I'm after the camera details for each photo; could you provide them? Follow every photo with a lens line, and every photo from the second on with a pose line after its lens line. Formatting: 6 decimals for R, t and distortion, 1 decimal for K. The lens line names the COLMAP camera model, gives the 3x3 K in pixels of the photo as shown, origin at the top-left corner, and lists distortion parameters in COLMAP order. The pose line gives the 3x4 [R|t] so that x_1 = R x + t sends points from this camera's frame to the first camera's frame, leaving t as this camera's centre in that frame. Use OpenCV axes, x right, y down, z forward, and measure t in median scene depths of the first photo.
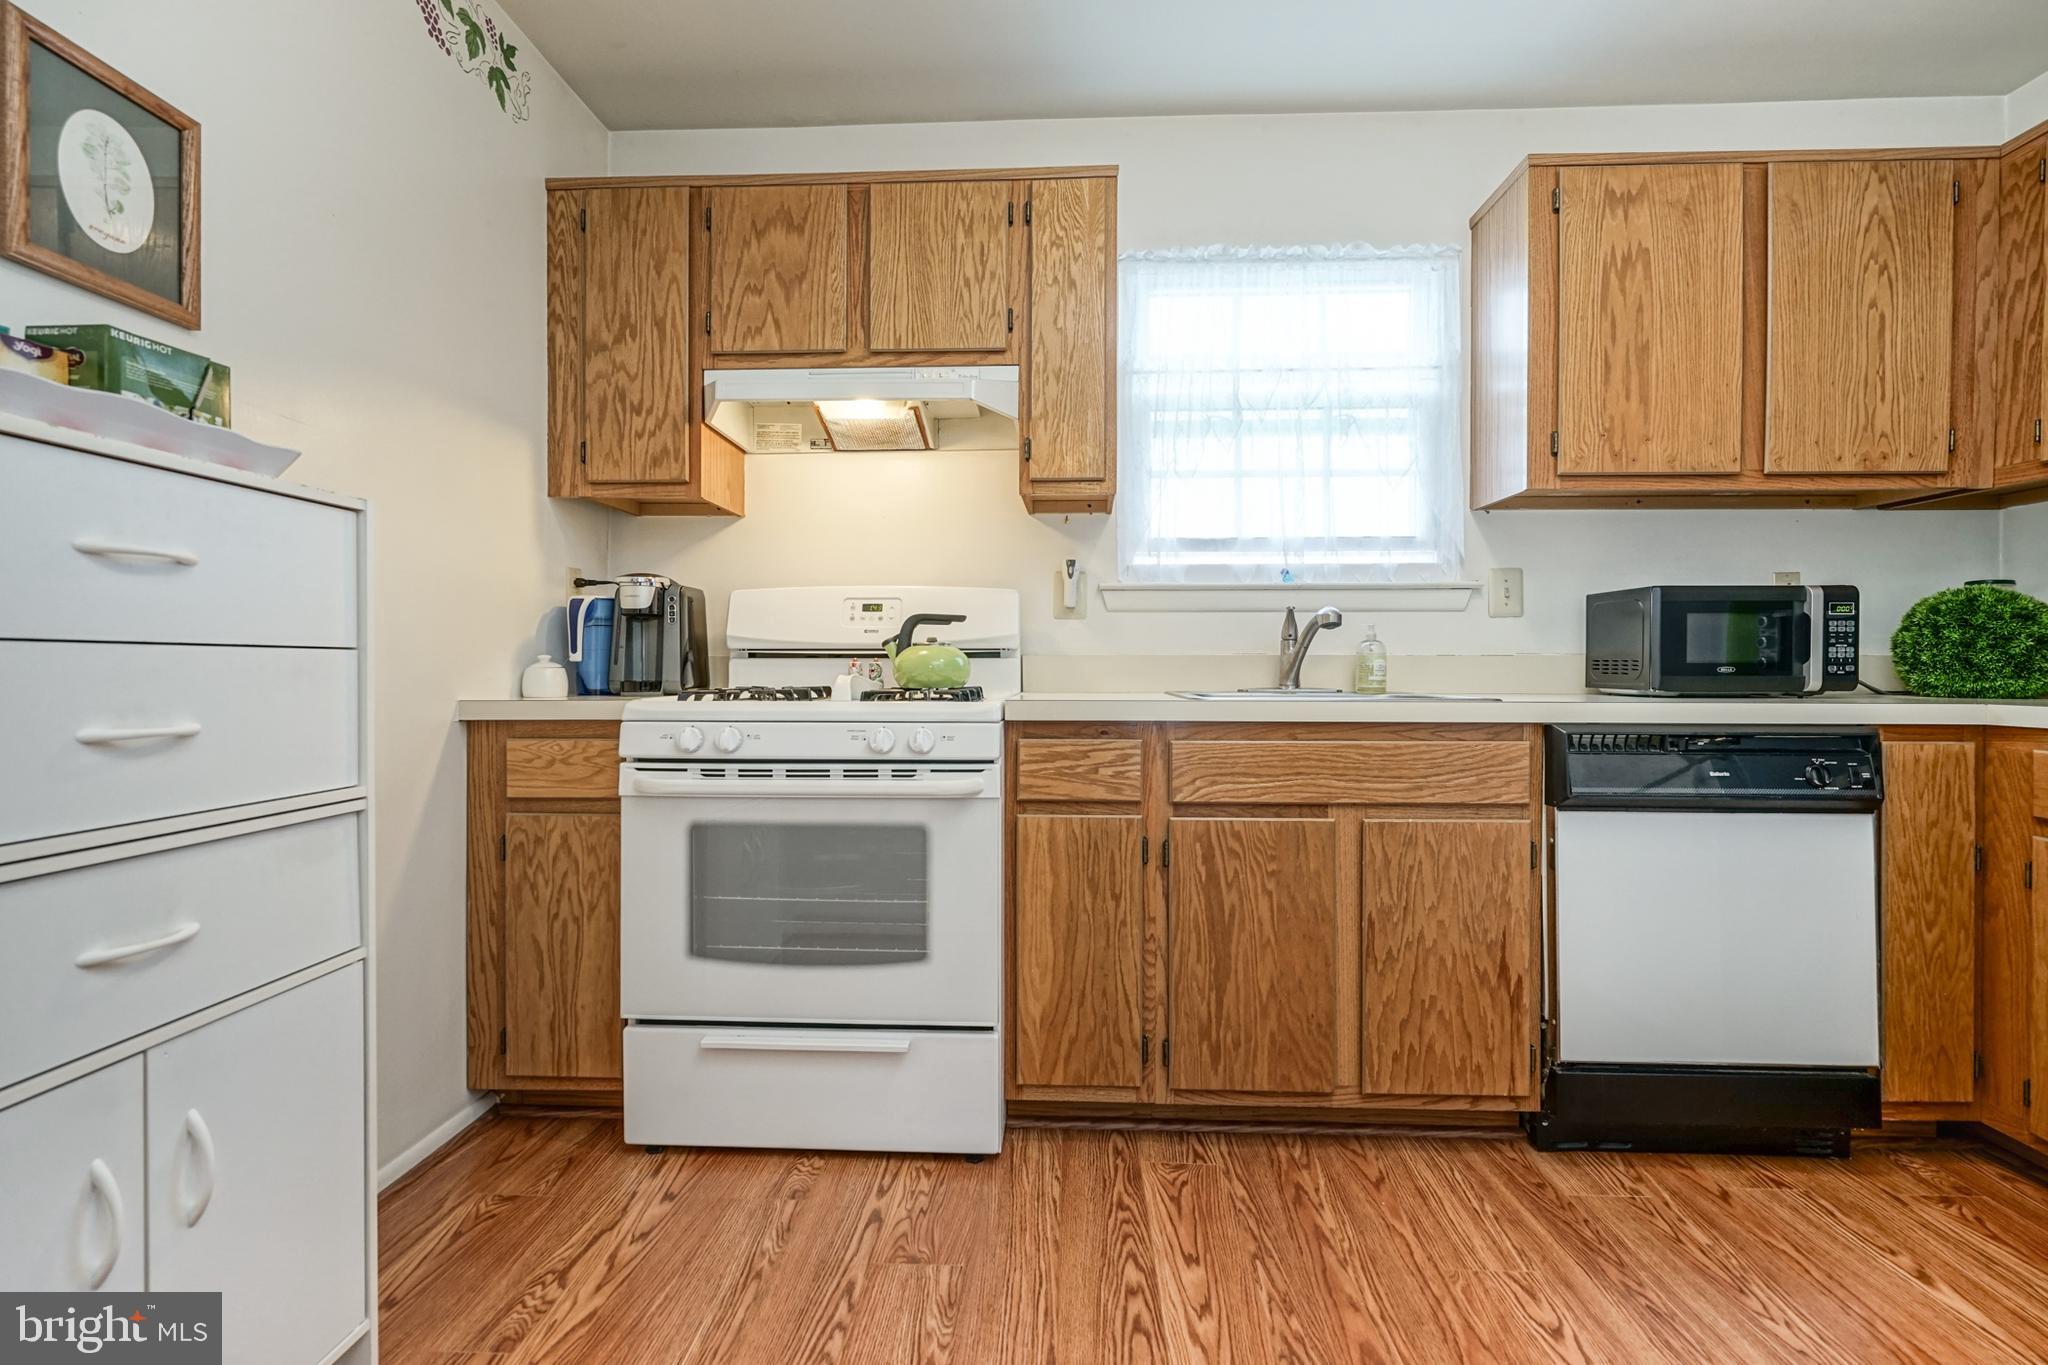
lens RADIAL K [[940.1, 0, 1031.5], [0, 940.1, 672.2], [0, 0, 1]] dist [-0.005036, 0.002120]
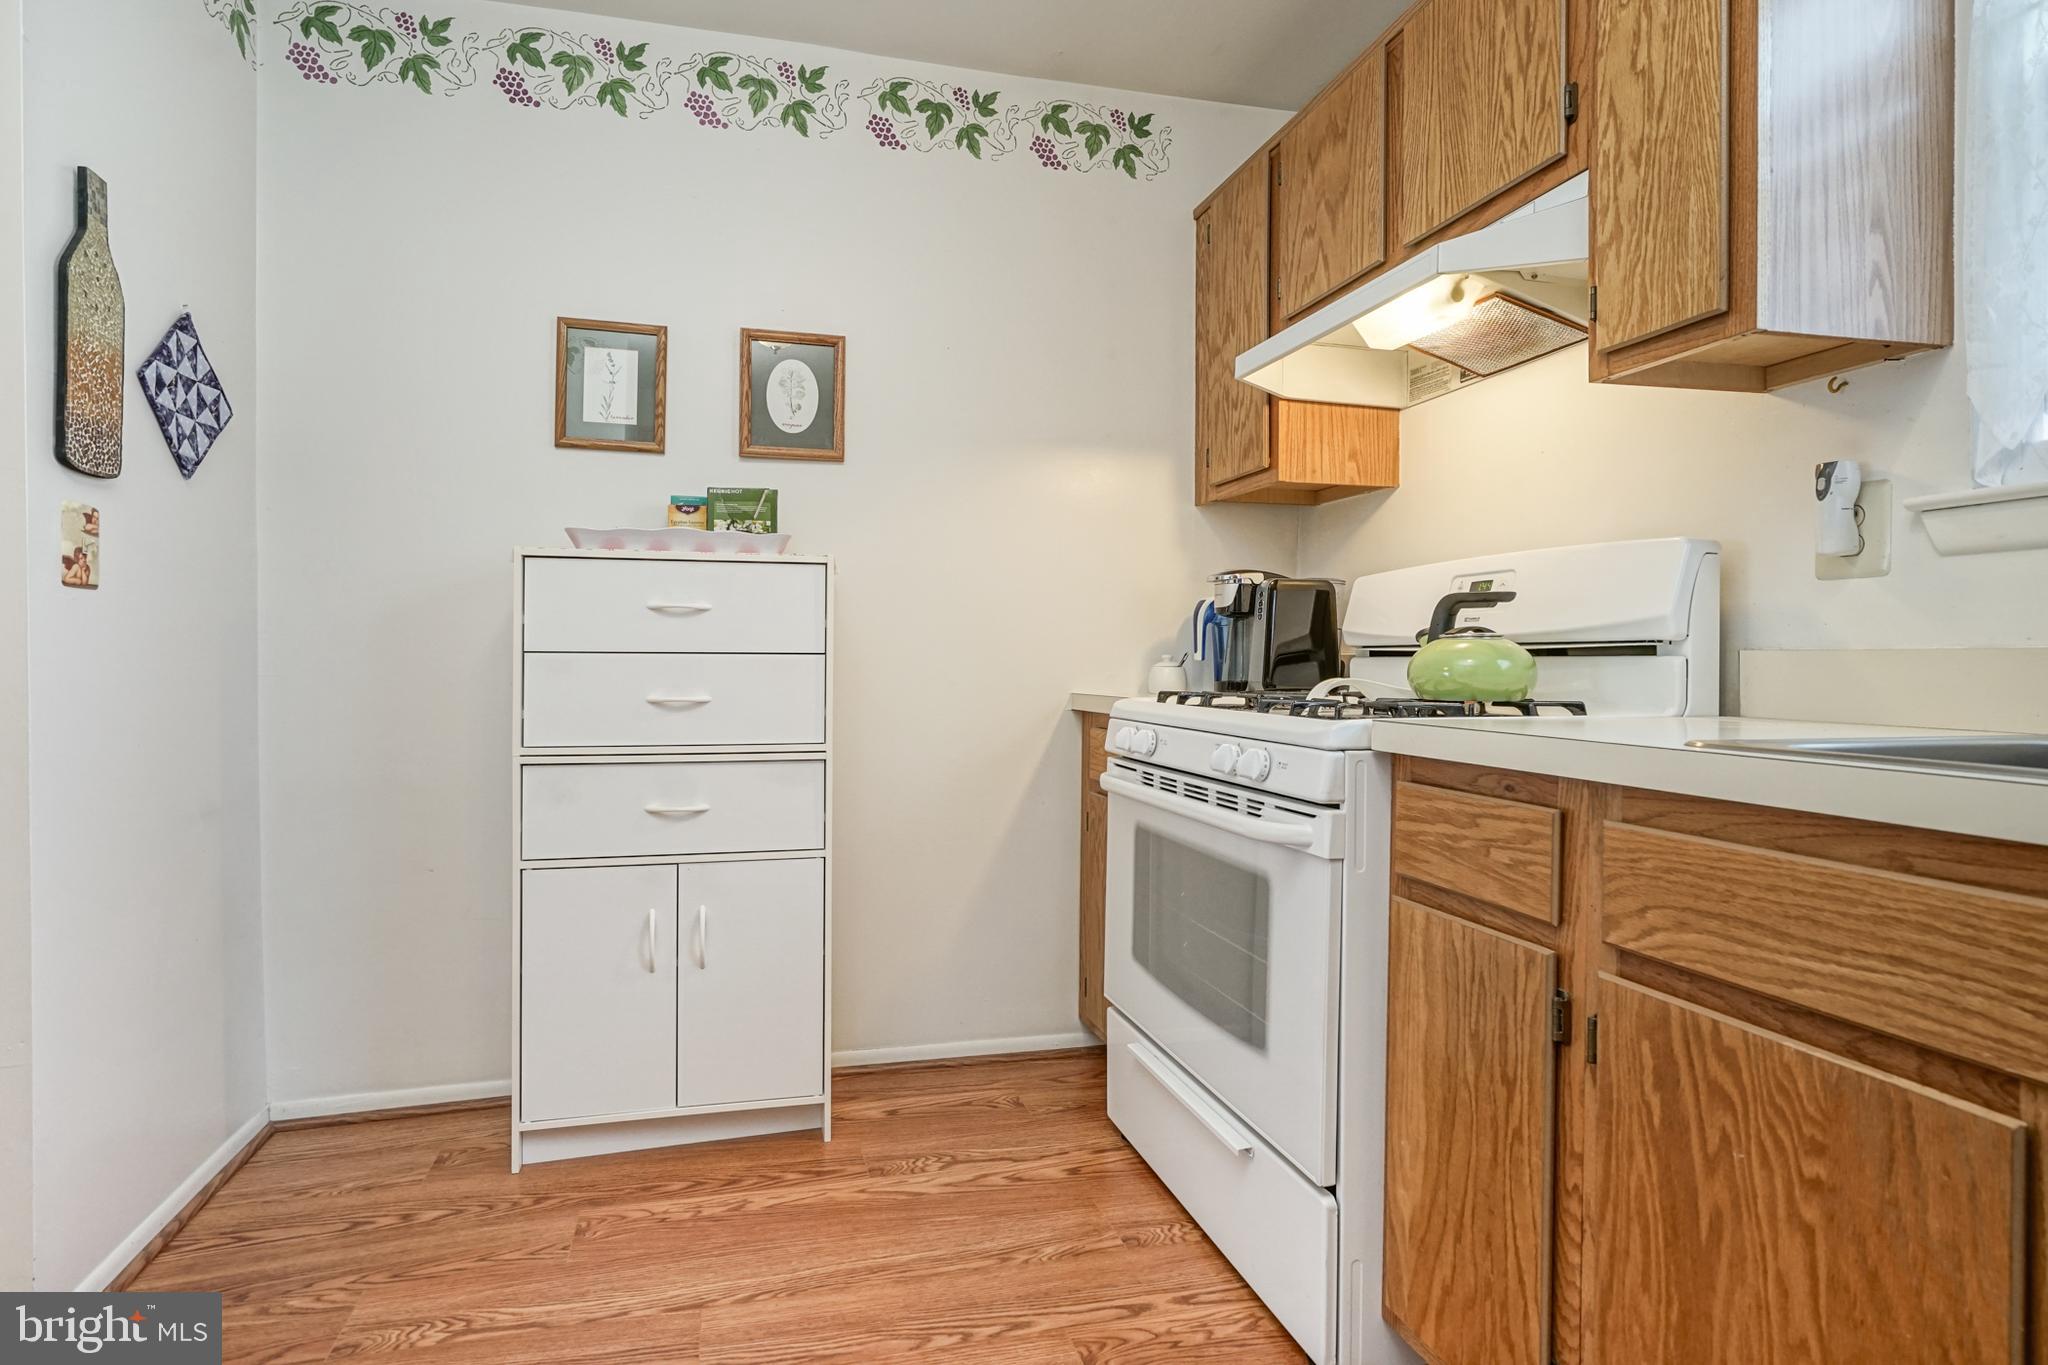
lens RADIAL K [[952.6, 0, 895.0], [0, 952.6, 659.3], [0, 0, 1]] dist [-0.002270, 0.000451]
pose [[0.234025, -0.000044, -0.972231, 0.558005], [-0.009783, 0.999949, -0.002400, -0.008940], [0.972181, 0.010073, 0.234012, 0.508232]]
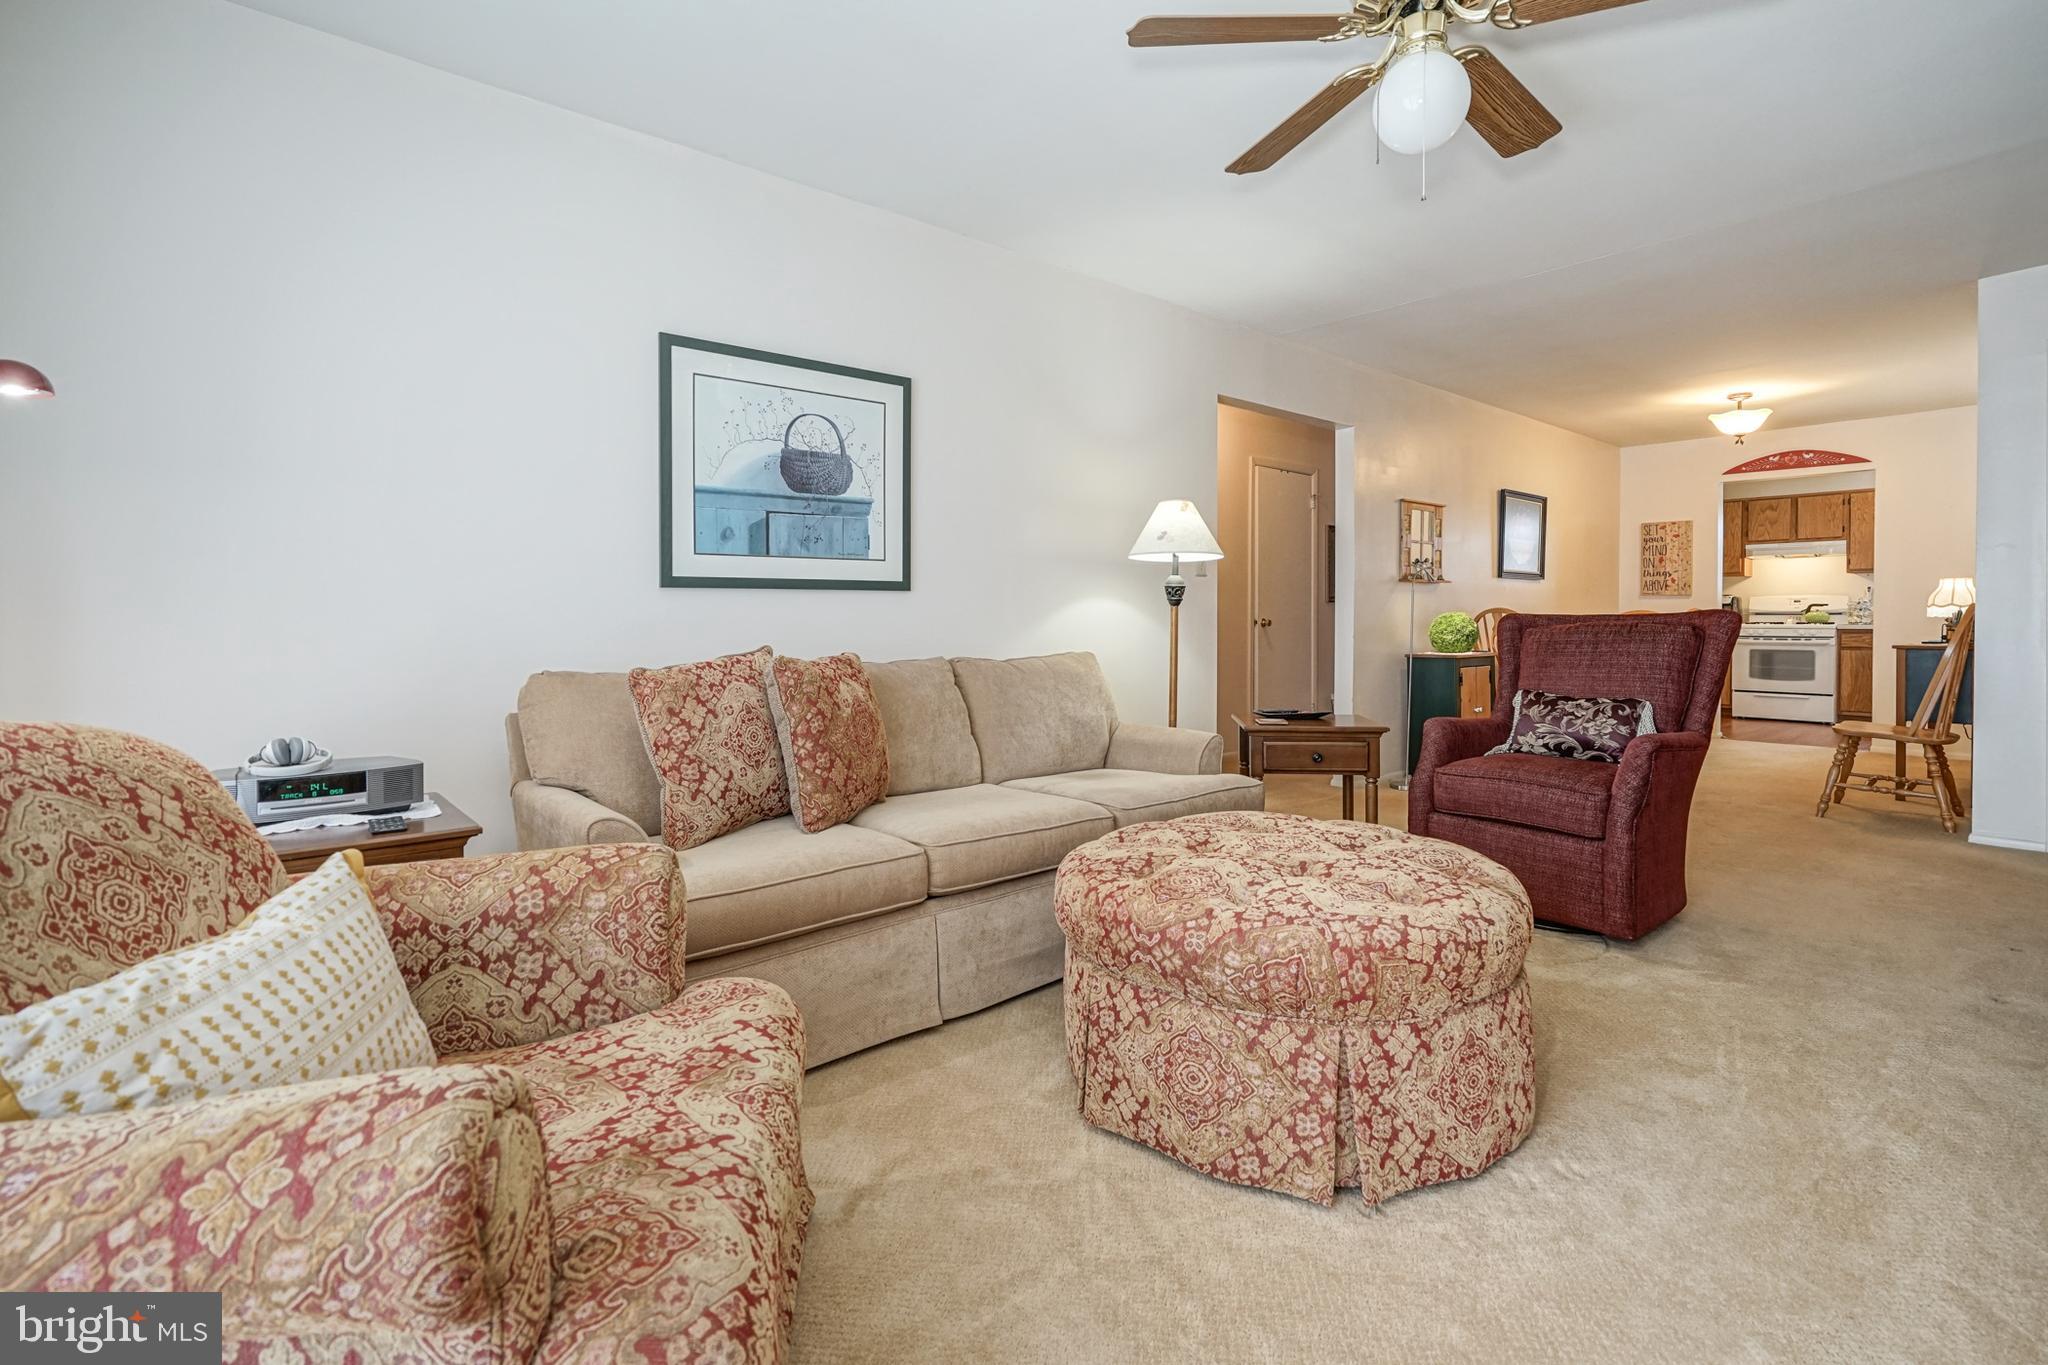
lens RADIAL K [[952.8, 0, 1027.3], [0, 952.8, 629.2], [0, 0, 1]] dist [-0.002082, 0.000094]
pose [[0.692147, 0.006423, -0.721728, 0.573515], [-0.004247, 0.999979, 0.004827, 0.049373], [0.721744, -0.000276, 0.692160, -4.927668]]
